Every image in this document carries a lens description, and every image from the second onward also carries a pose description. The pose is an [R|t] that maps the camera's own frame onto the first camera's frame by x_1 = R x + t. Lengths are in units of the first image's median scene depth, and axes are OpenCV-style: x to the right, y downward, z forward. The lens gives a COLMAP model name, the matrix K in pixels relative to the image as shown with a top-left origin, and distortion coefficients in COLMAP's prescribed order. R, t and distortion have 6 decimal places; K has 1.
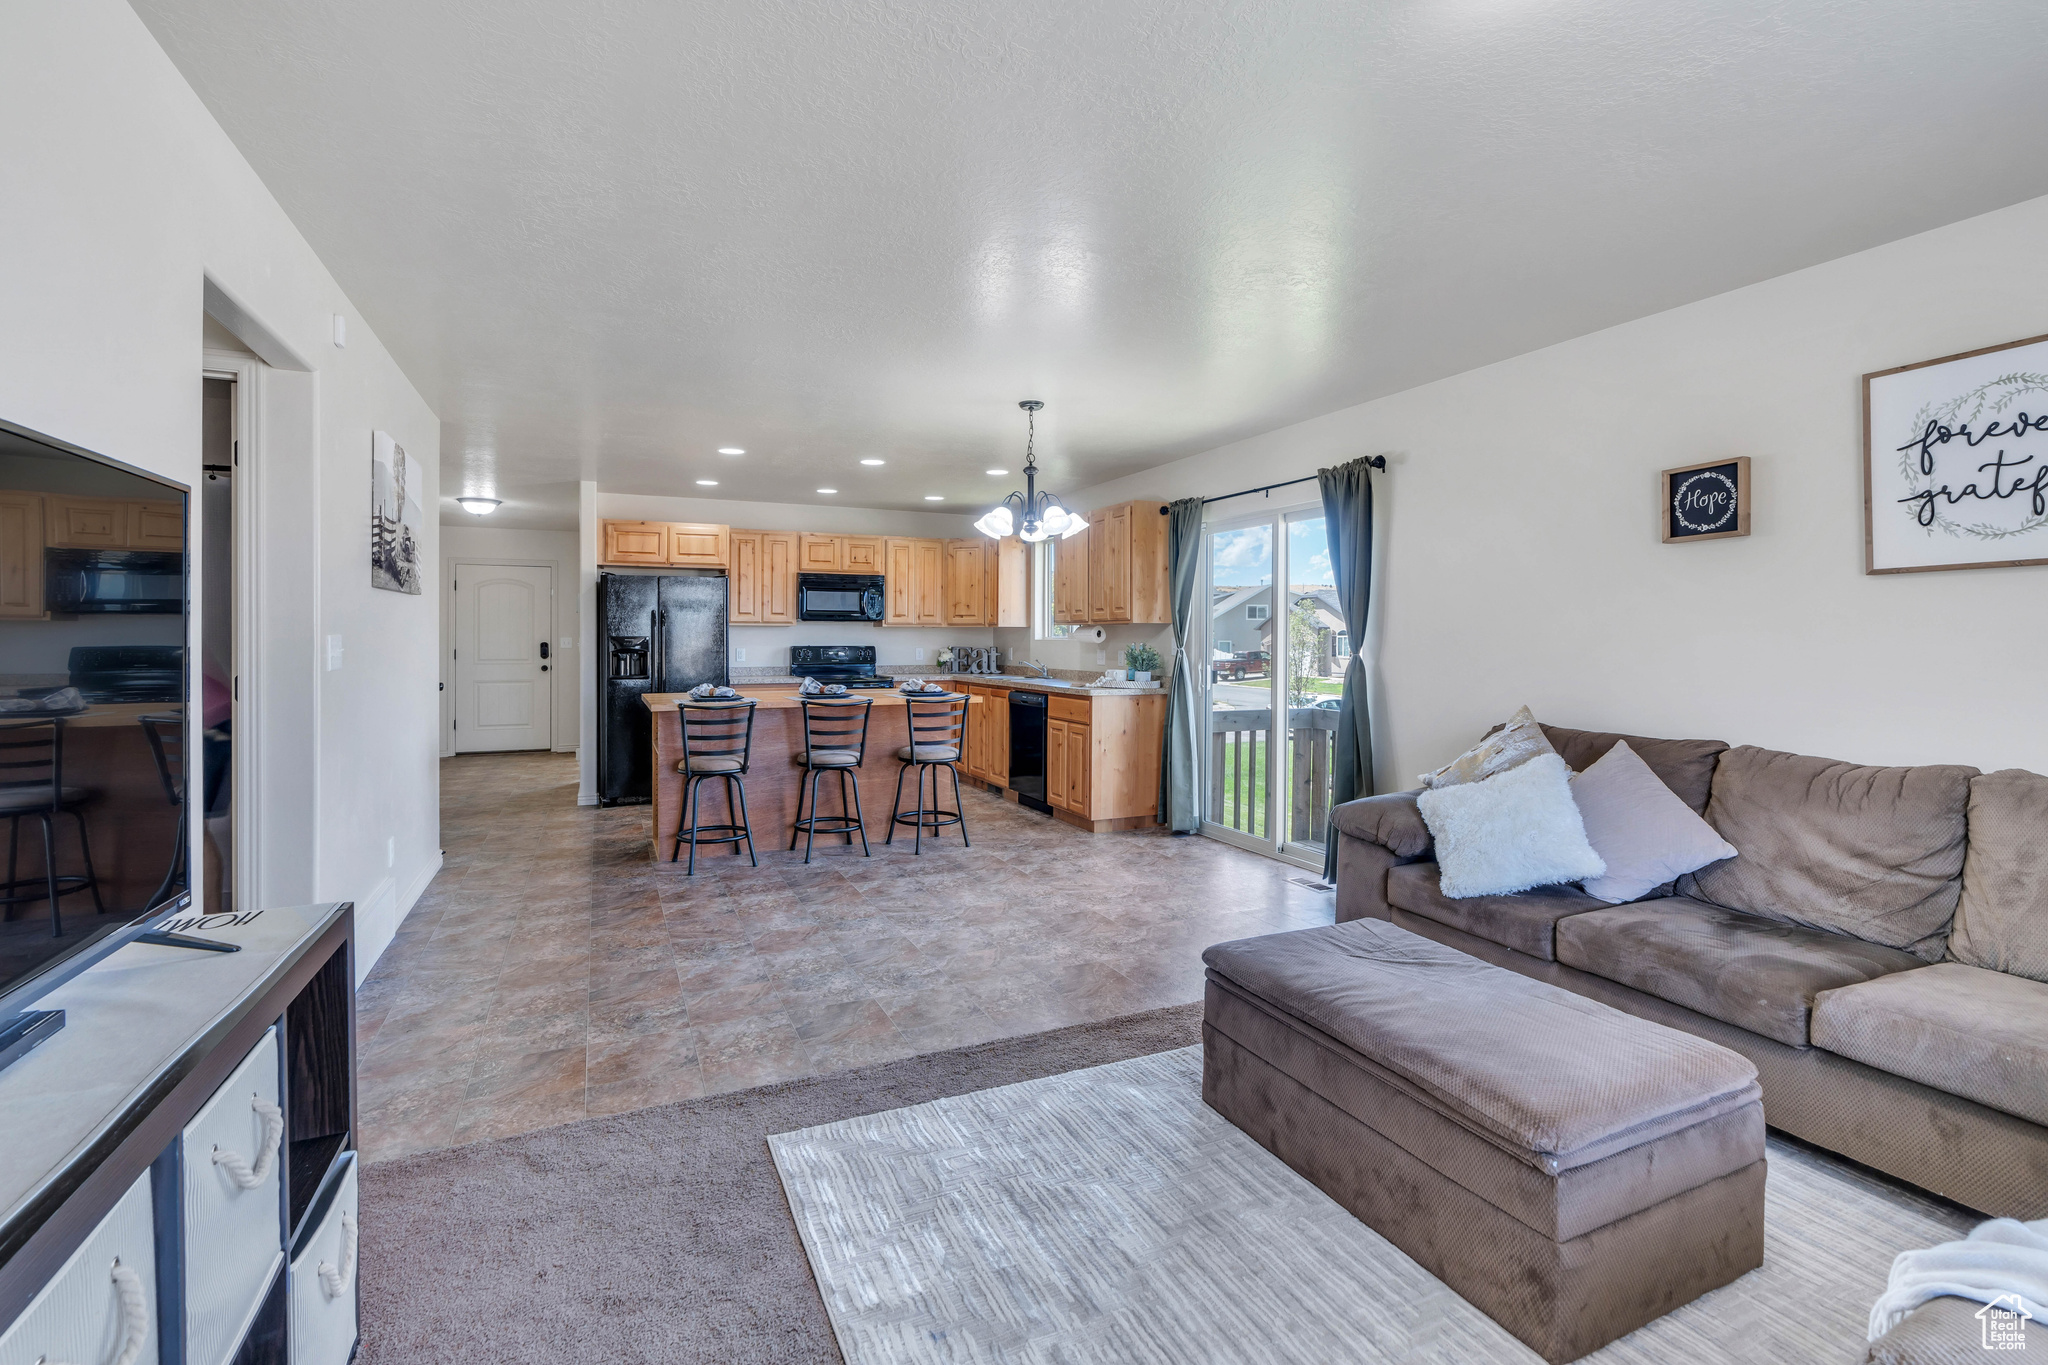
lens RADIAL K [[944.2, 0, 1030.0], [0, 944.2, 622.7], [0, 0, 1]] dist [-0.003025, 0.000658]
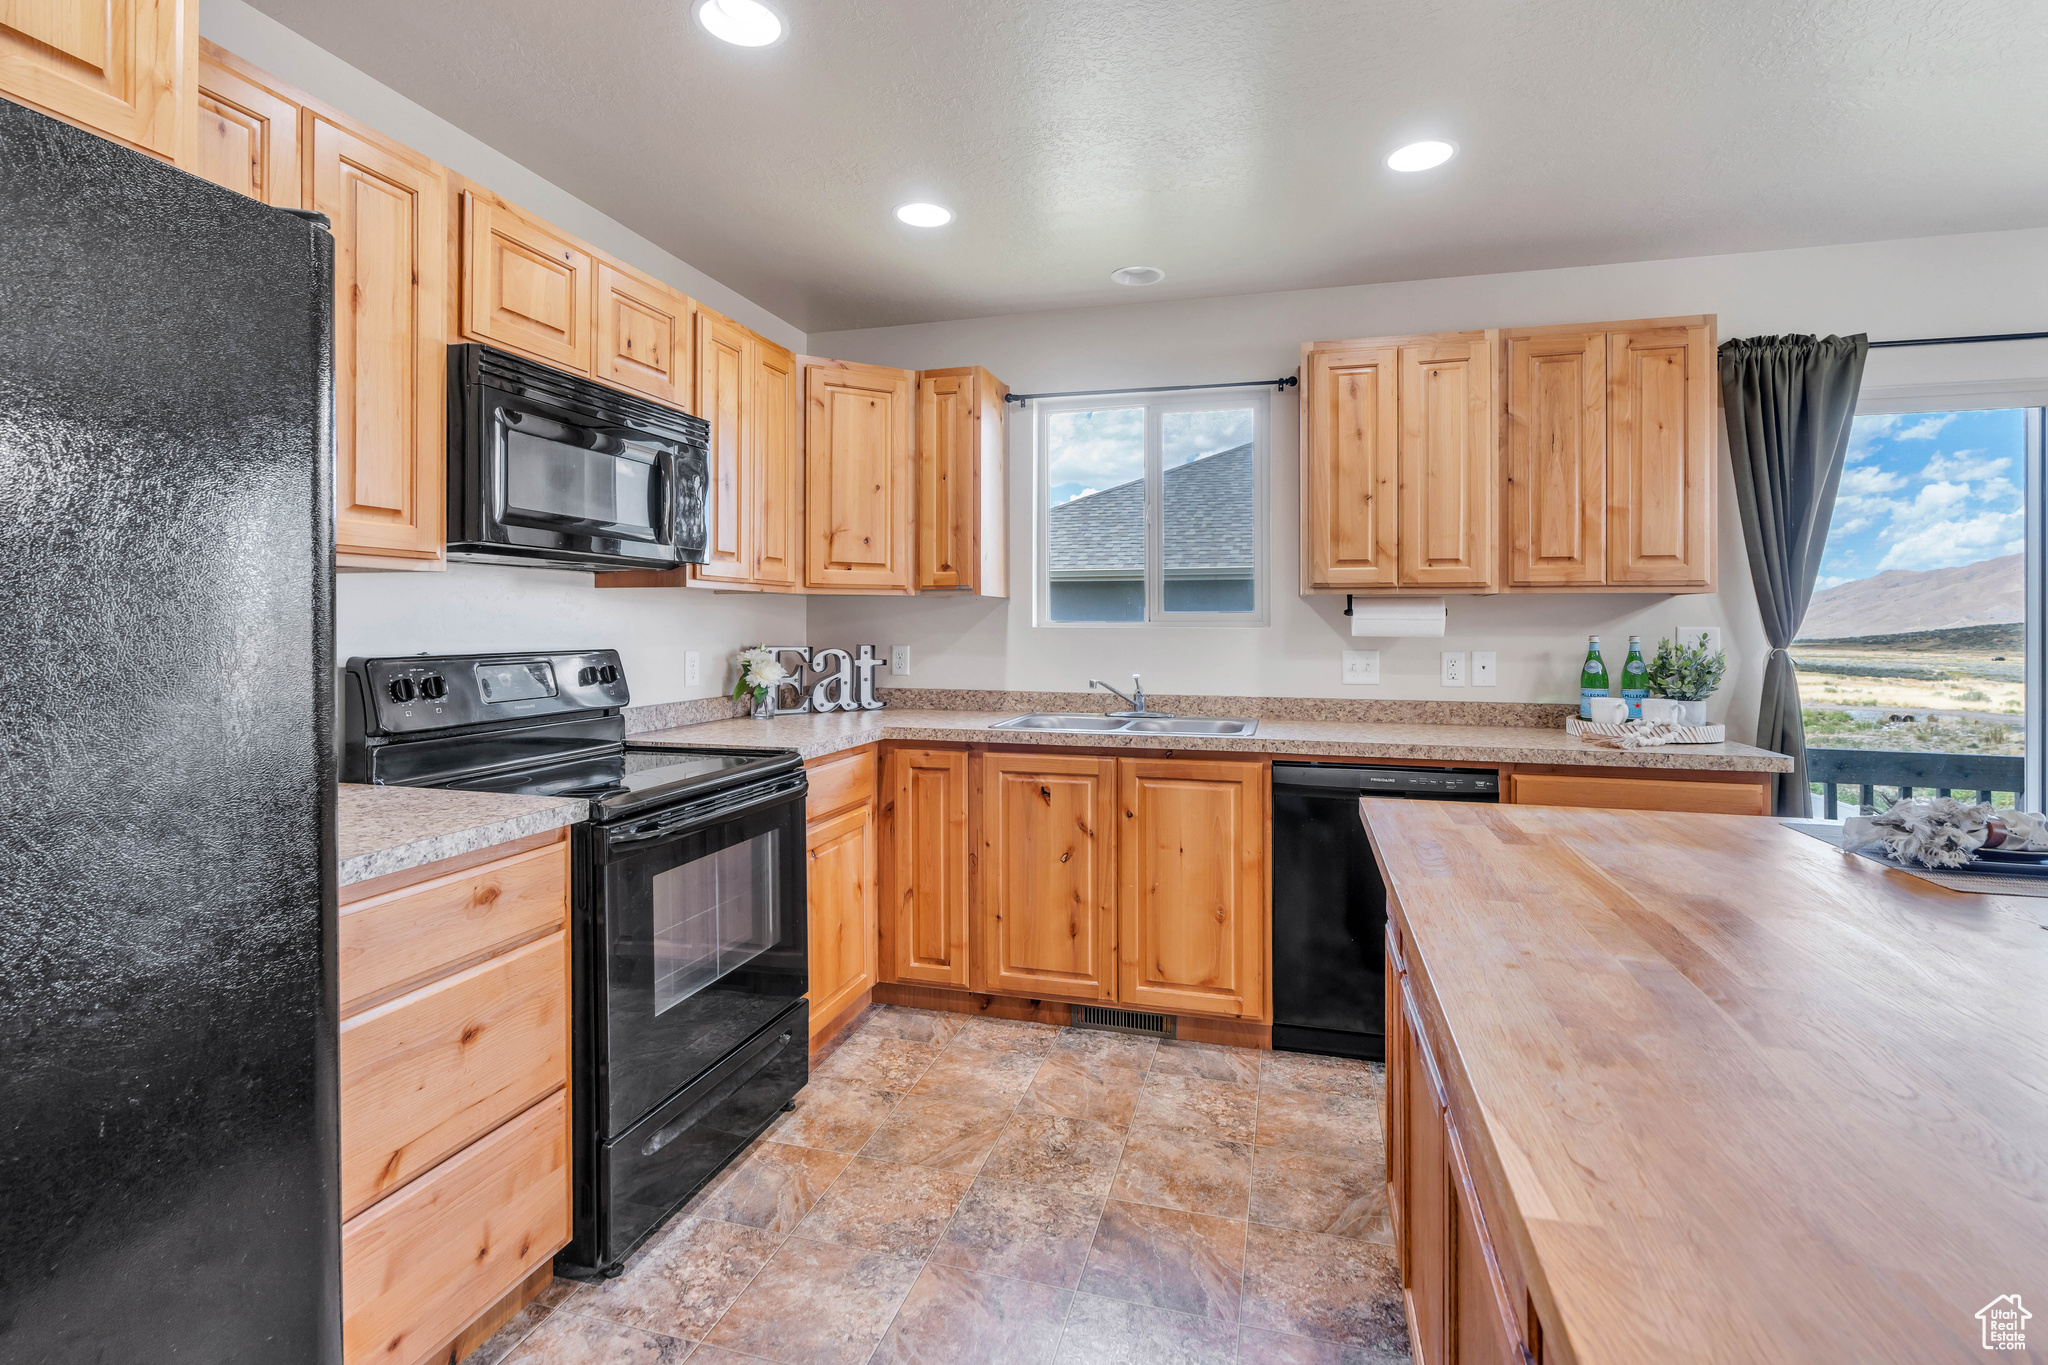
lens RADIAL K [[944.2, 0, 1052.9], [0, 944.2, 596.0], [0, 0, 1]] dist [-0.003025, 0.000658]
pose [[0.640221, 0.024051, 0.767814, -0.431827], [-0.015357, 0.999711, -0.018511, 0.015410], [-0.768037, 0.000060, 0.640405, 0.966092]]
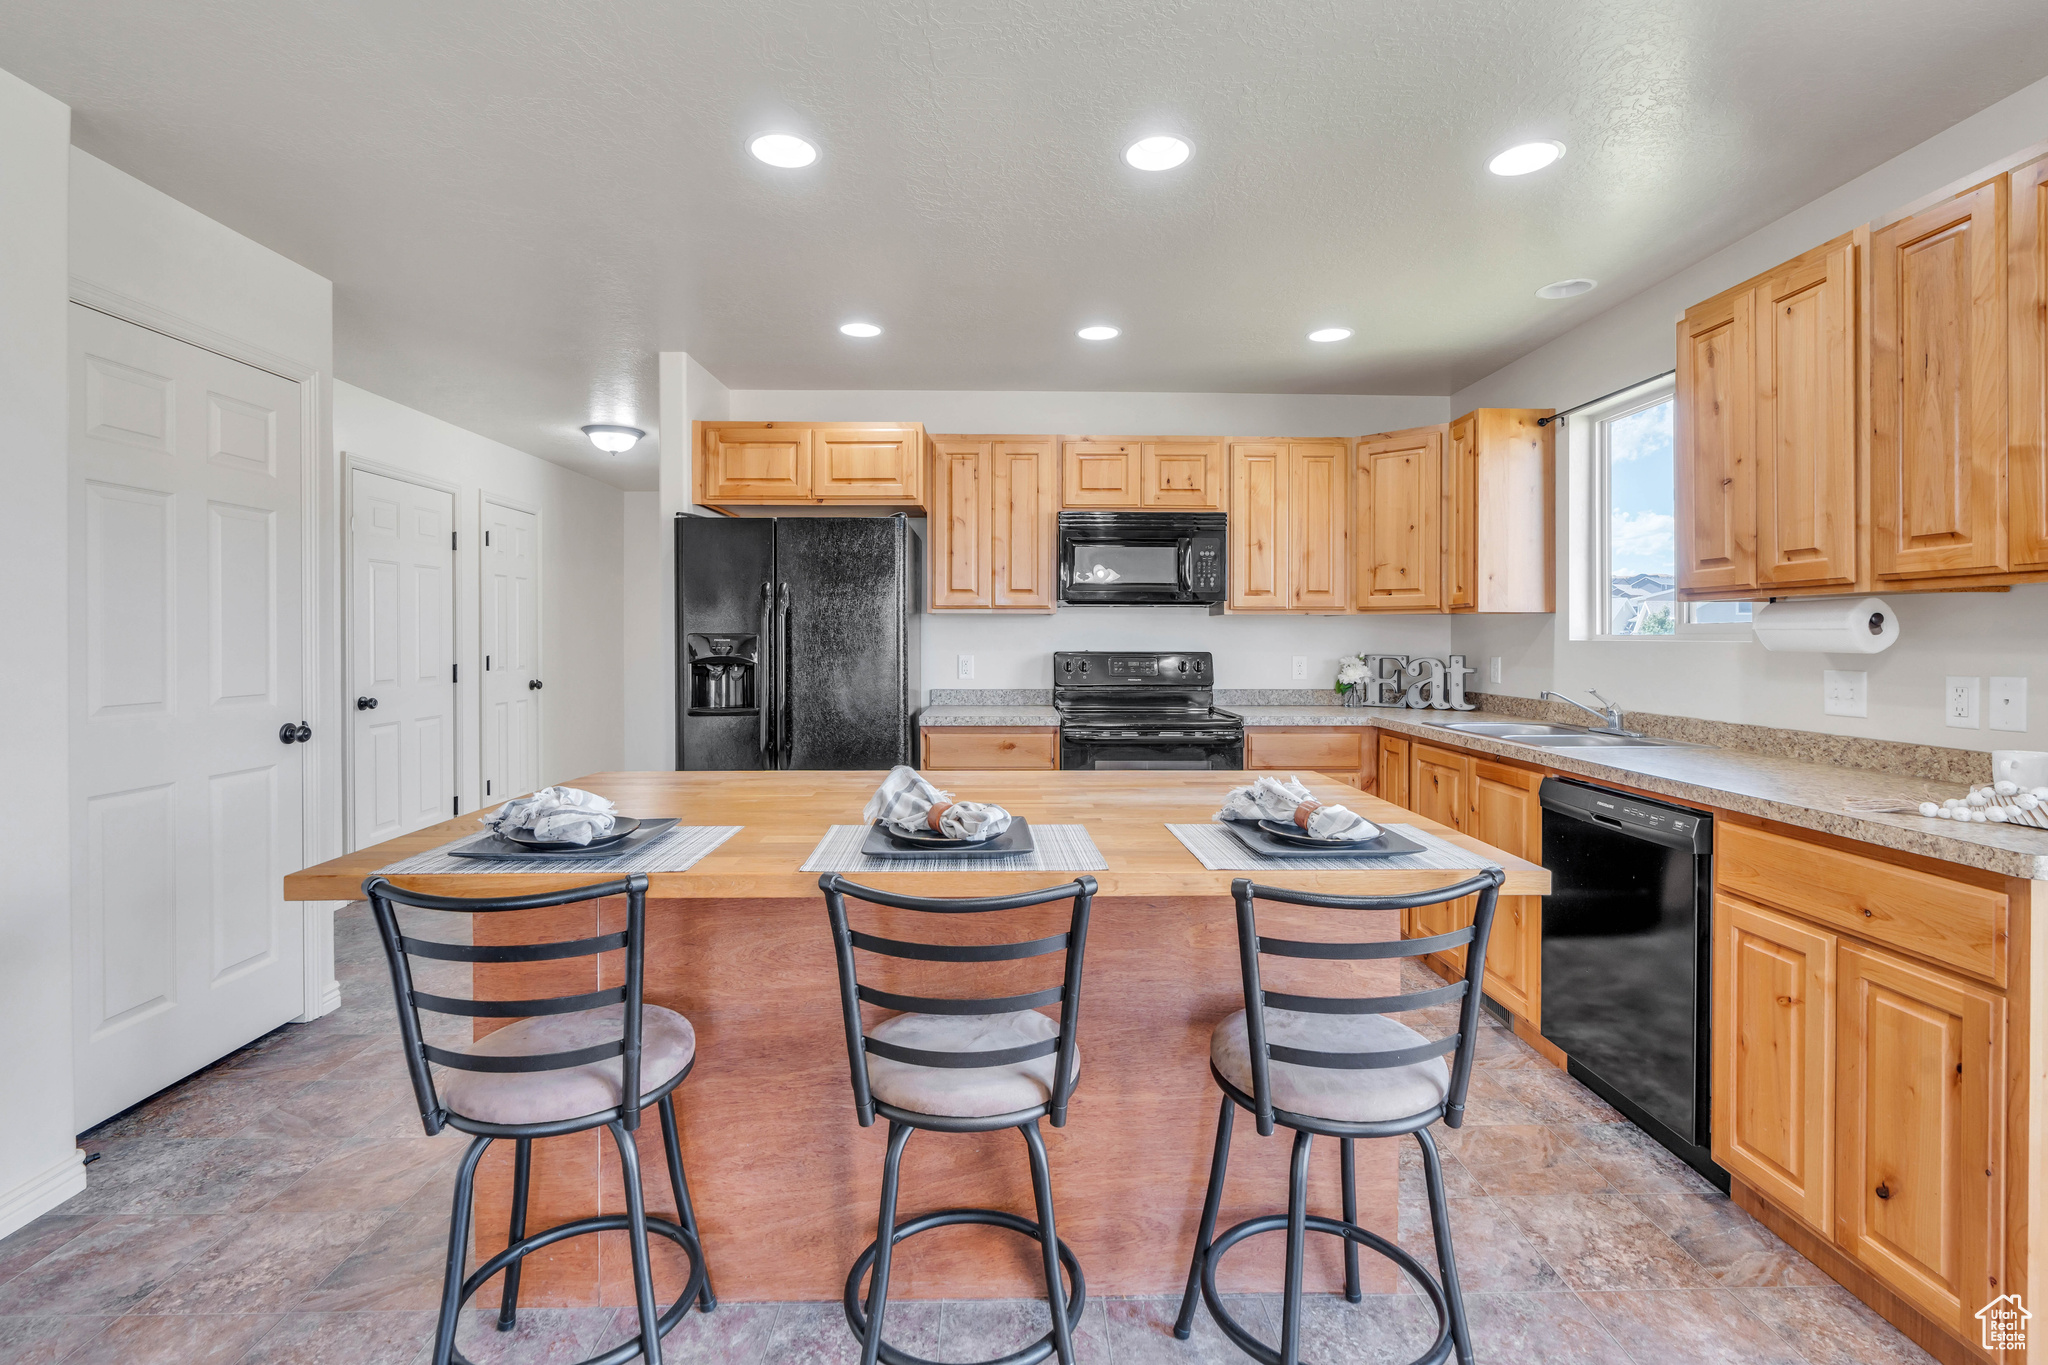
lens RADIAL K [[944.2, 0, 1025.8], [0, 944.2, 634.0], [0, 0, 1]] dist [-0.003025, 0.000658]
pose [[0.919458, -0.000692, -0.393188, -0.074028], [0.005452, 0.999925, 0.010989, 0.011508], [0.393150, -0.012248, 0.919393, 0.669090]]
